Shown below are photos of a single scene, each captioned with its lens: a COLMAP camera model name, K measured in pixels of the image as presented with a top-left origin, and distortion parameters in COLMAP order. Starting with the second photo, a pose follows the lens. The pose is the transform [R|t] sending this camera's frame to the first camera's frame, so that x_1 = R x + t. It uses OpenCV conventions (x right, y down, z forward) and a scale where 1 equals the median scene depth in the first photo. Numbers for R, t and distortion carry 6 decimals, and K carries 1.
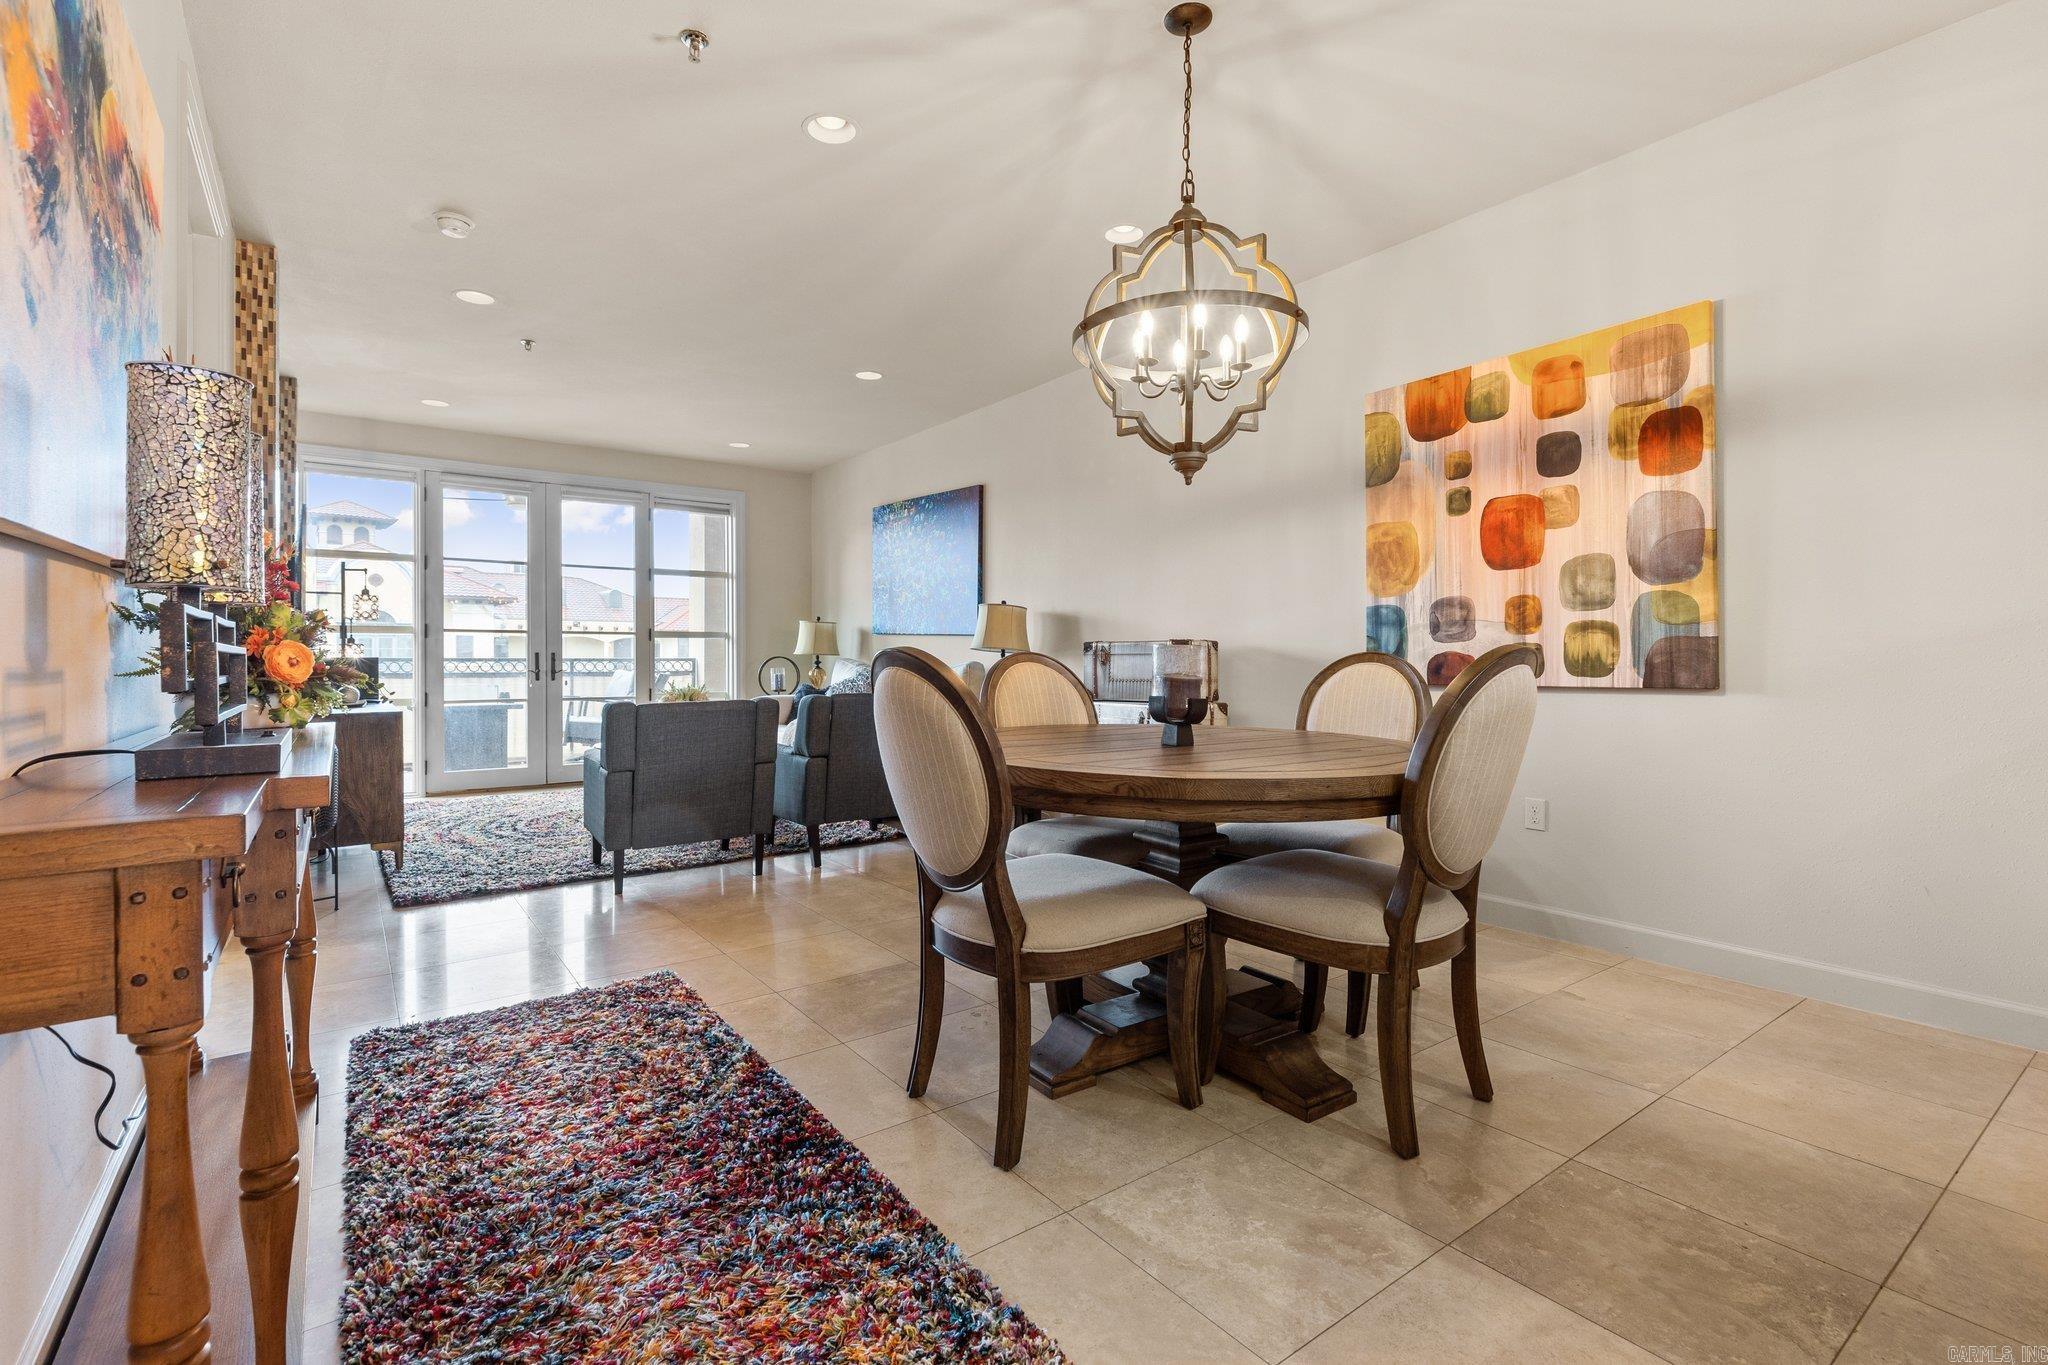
lens RADIAL K [[926.4, 0, 1011.6], [0, 926.4, 660.5], [0, 0, 1]] dist [0.008240, -0.003264]
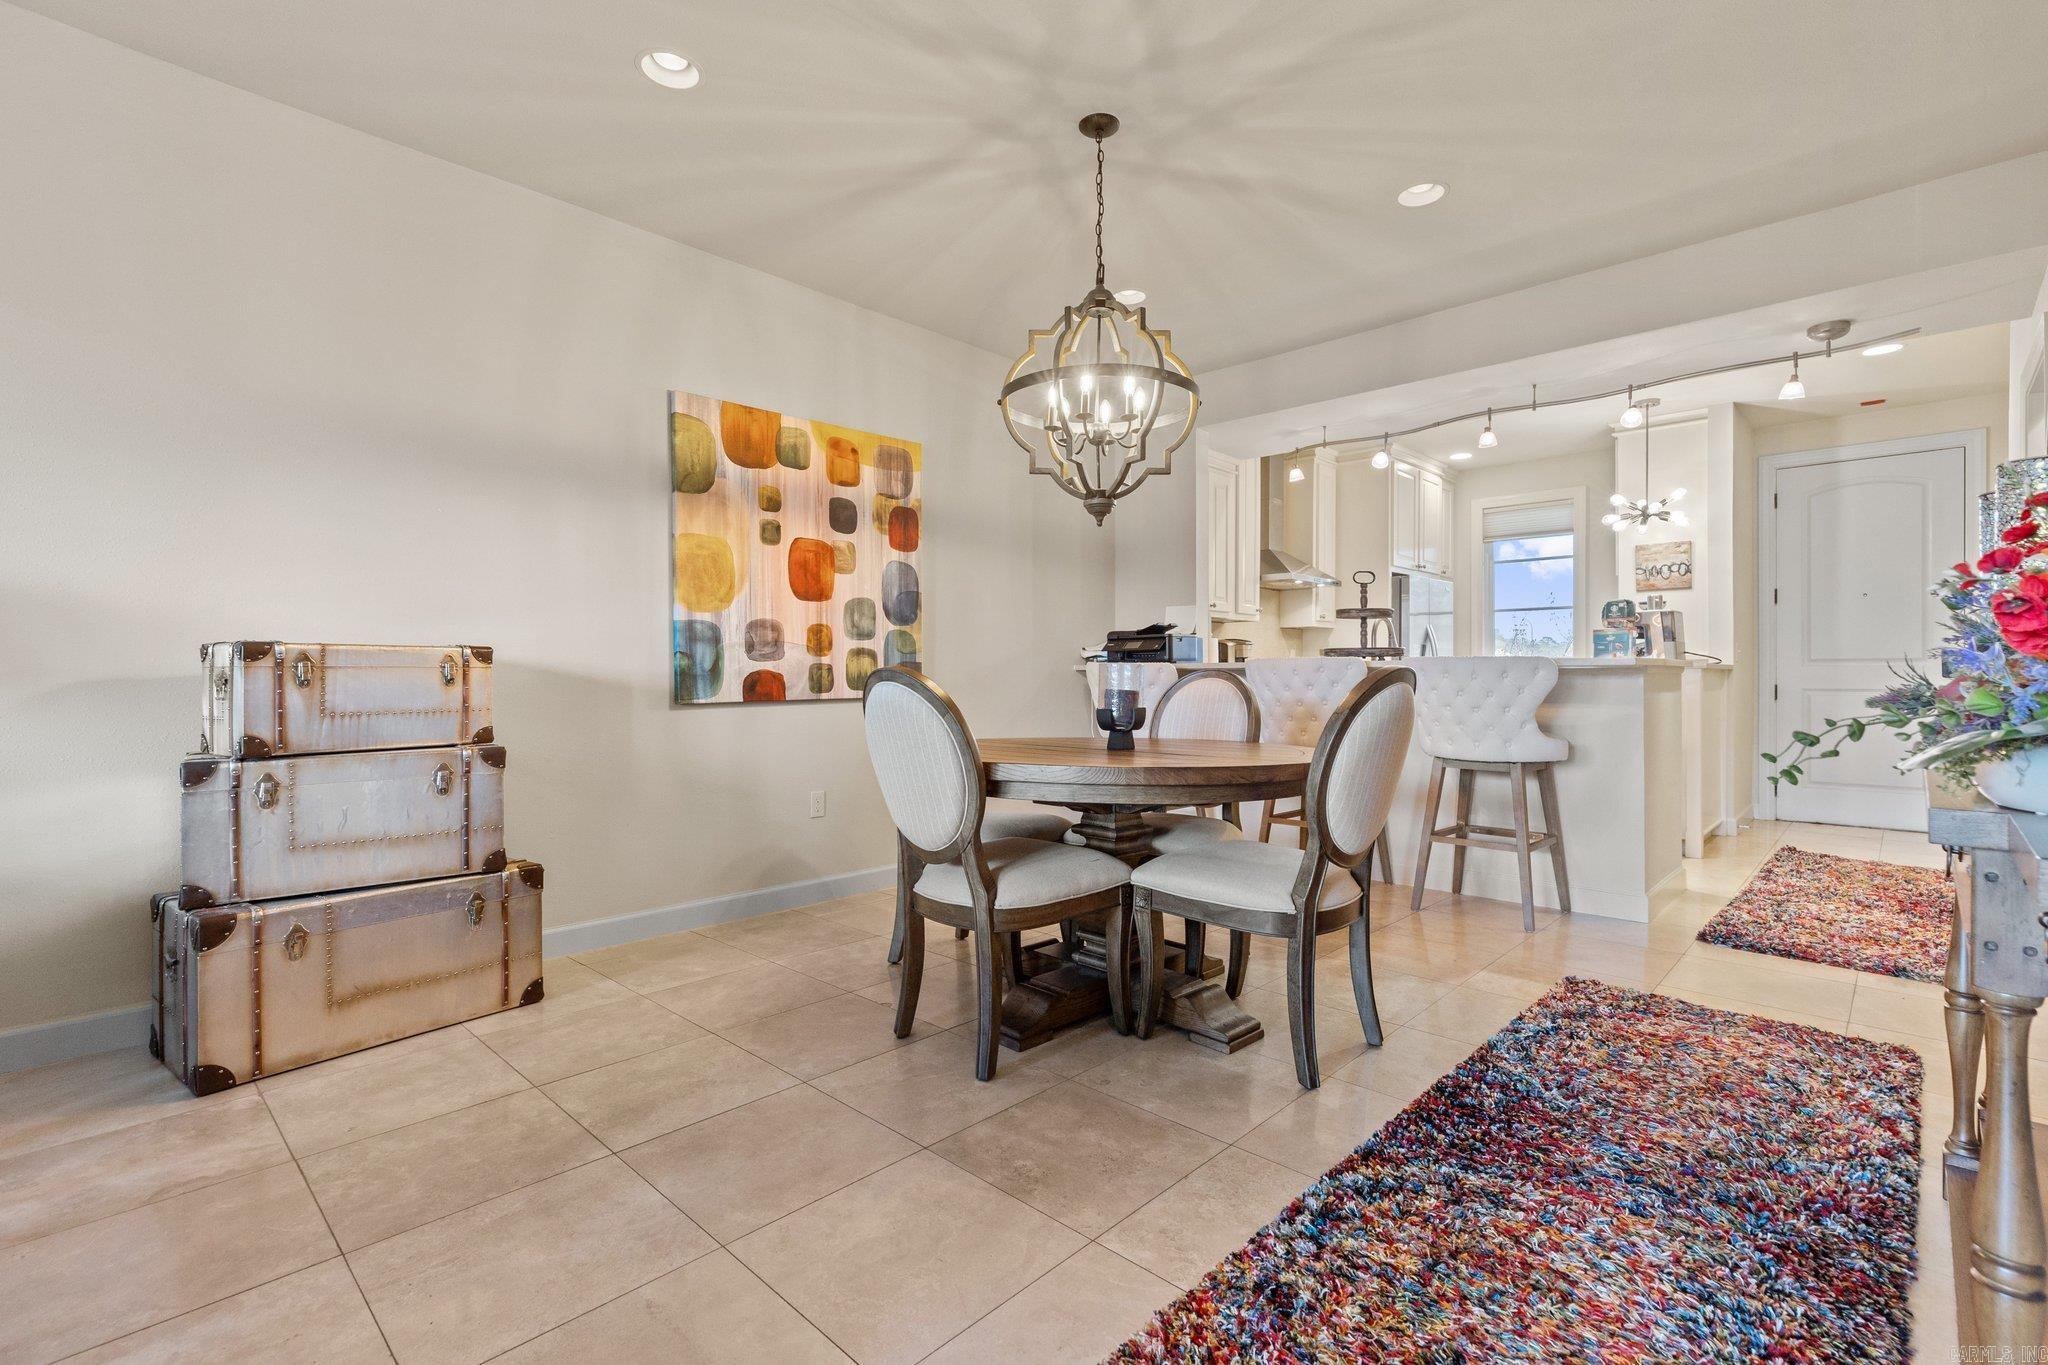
lens RADIAL K [[926.4, 0, 1035.3], [0, 926.4, 680.4], [0, 0, 1]] dist [0.008240, -0.003264]
pose [[-0.187706, -0.002668, 0.982222, -0.678335], [0.001287, 0.999995, 0.002962, -0.000086], [-0.982224, 0.001820, -0.187701, 0.939893]]
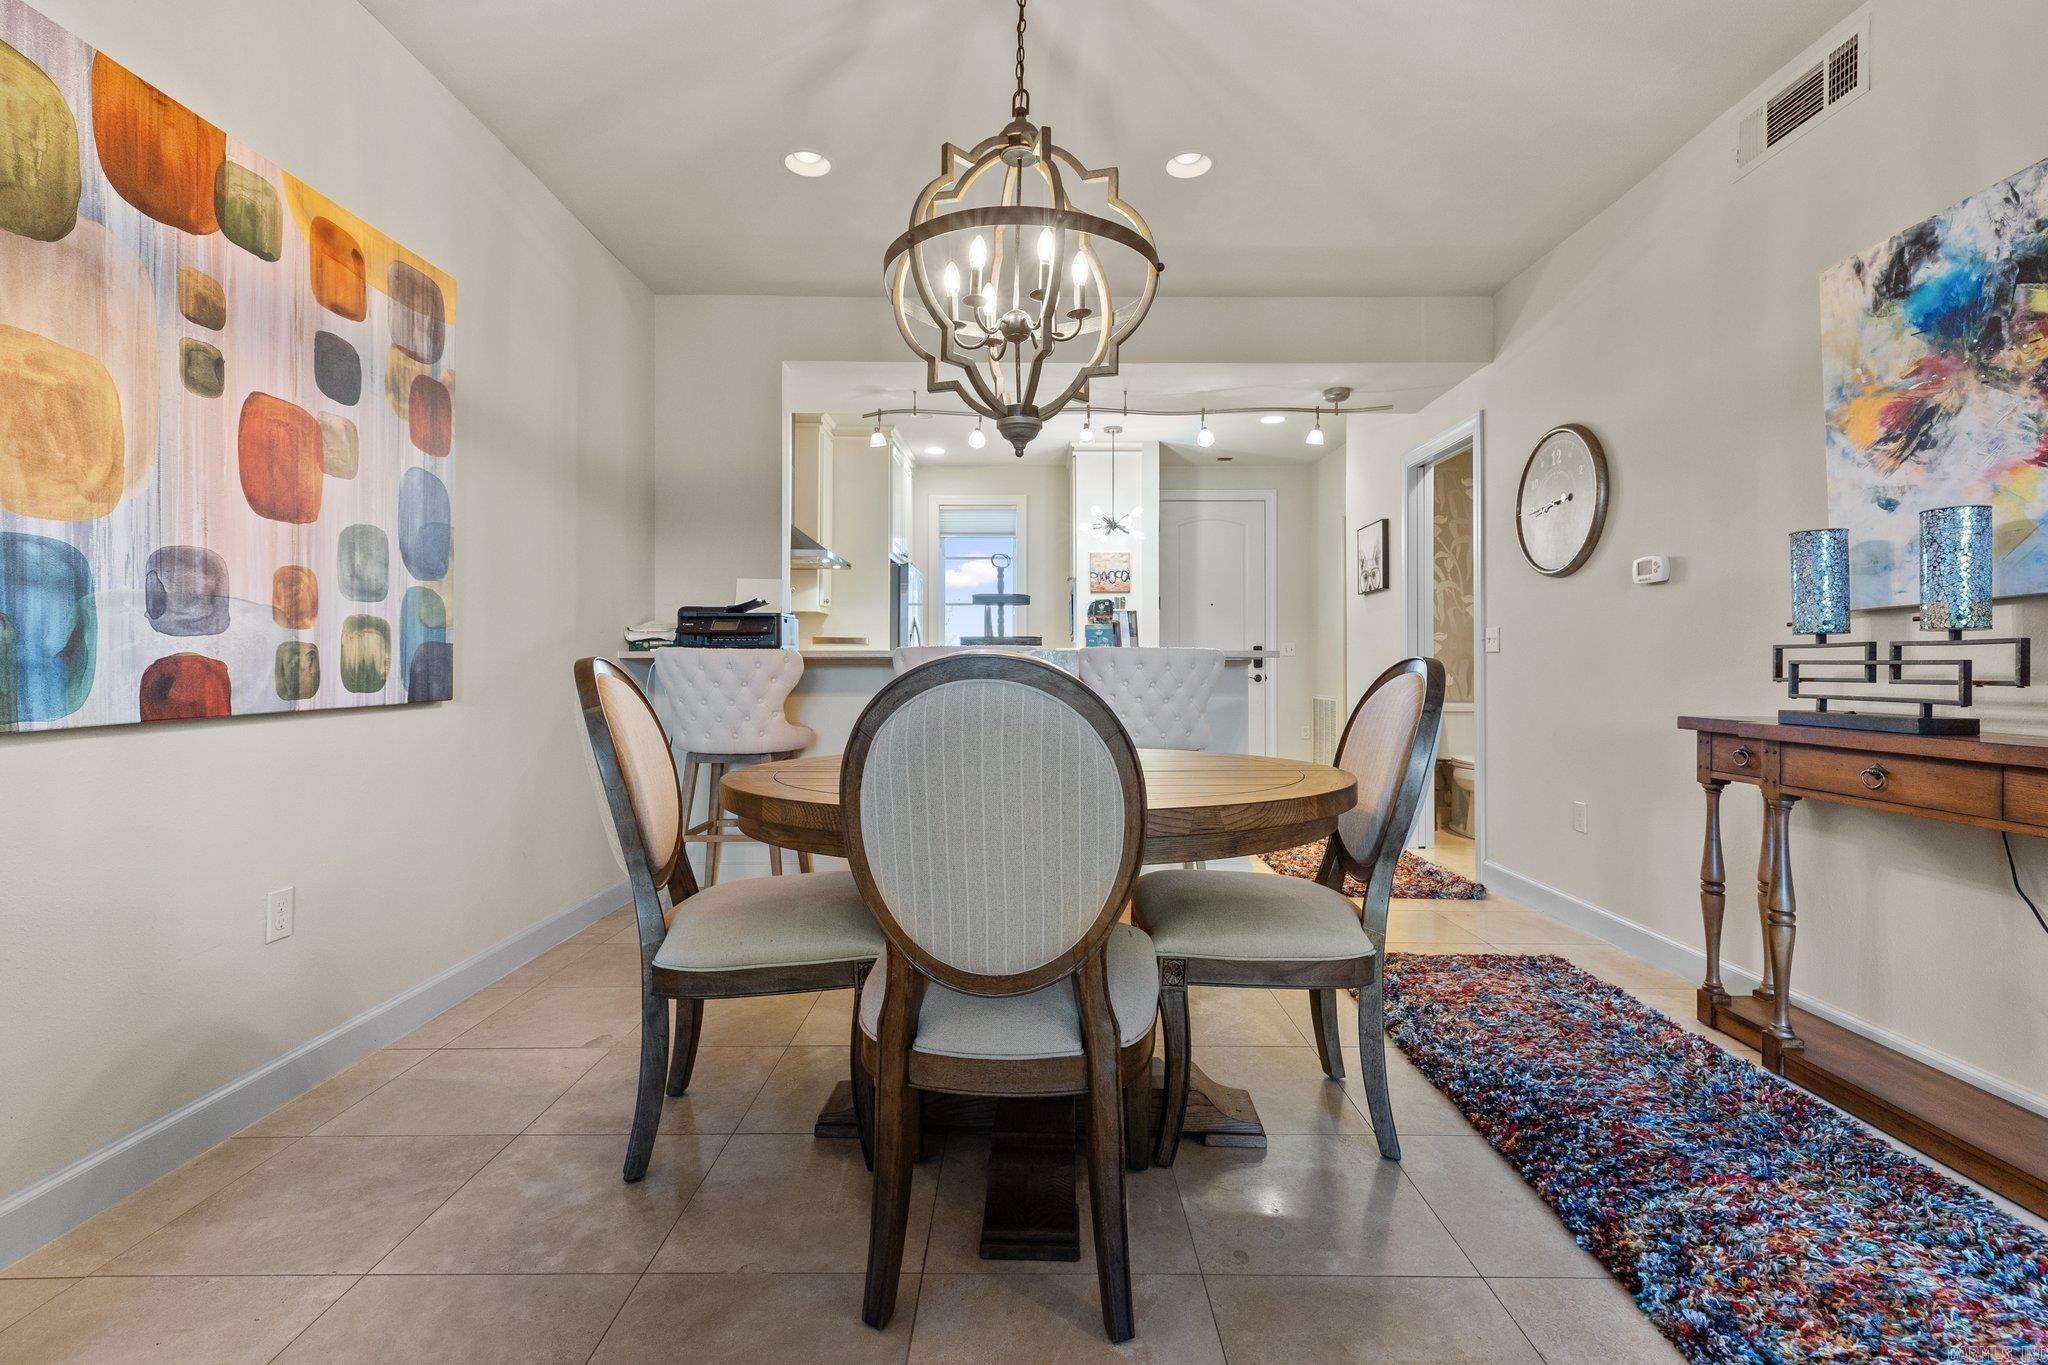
lens RADIAL K [[926.4, 0, 1027.6], [0, 926.4, 661.4], [0, 0, 1]] dist [0.008240, -0.003264]
pose [[-0.809540, 0.003831, 0.587052, -0.216328], [0.000836, 0.999985, -0.005372, -0.002168], [-0.587064, -0.003858, -0.809531, 1.204422]]
